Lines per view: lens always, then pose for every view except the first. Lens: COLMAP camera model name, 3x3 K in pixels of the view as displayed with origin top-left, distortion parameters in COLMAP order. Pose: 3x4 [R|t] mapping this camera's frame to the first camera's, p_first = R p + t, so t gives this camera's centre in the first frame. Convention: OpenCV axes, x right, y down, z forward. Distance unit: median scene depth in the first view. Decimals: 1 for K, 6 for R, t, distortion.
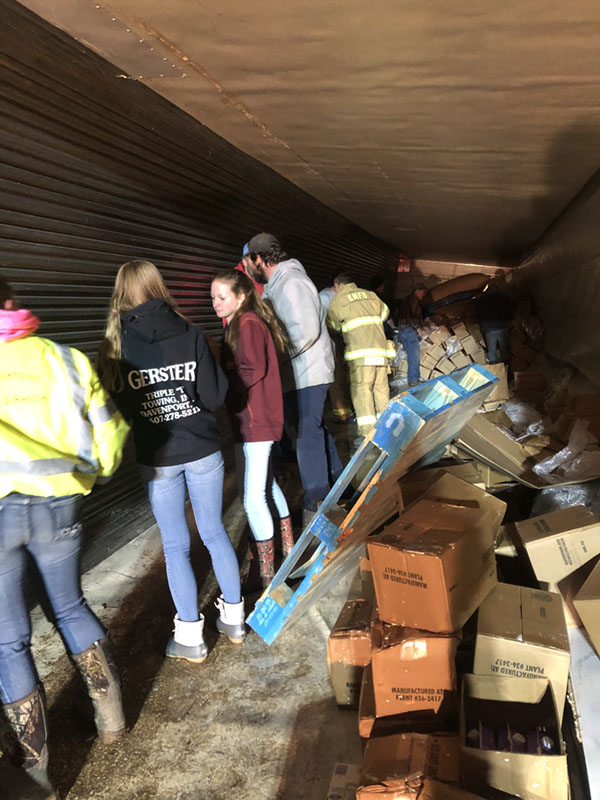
lens RADIAL K [[658.9, 0, 300.0], [0, 658.9, 400.0], [0, 0, 1]] dist [0.008503, -0.004527]
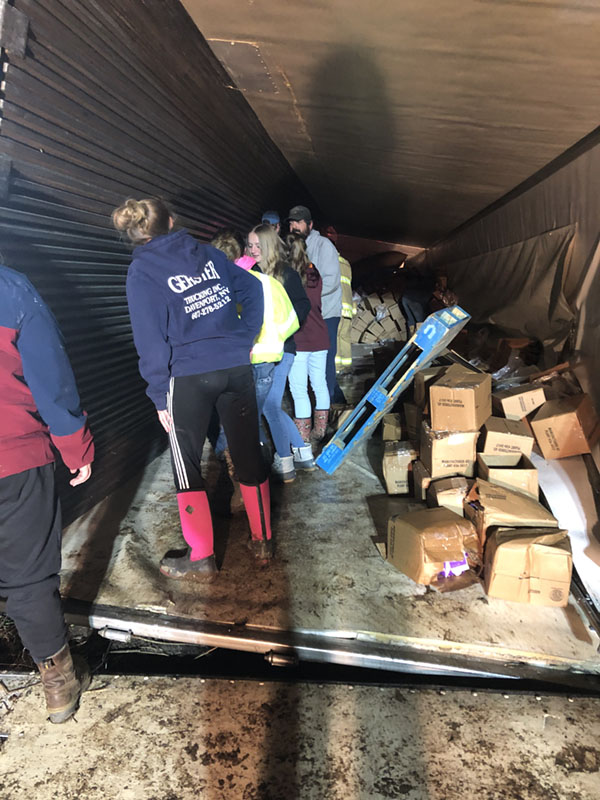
lens RADIAL K [[658.9, 0, 300.0], [0, 658.9, 400.0], [0, 0, 1]] dist [0.008503, -0.004527]
pose [[0.985901, 0.037839, 0.162993, -0.434136], [-0.044809, 0.998222, 0.039300, 0.154860], [-0.161217, -0.046049, 0.985844, -0.596455]]
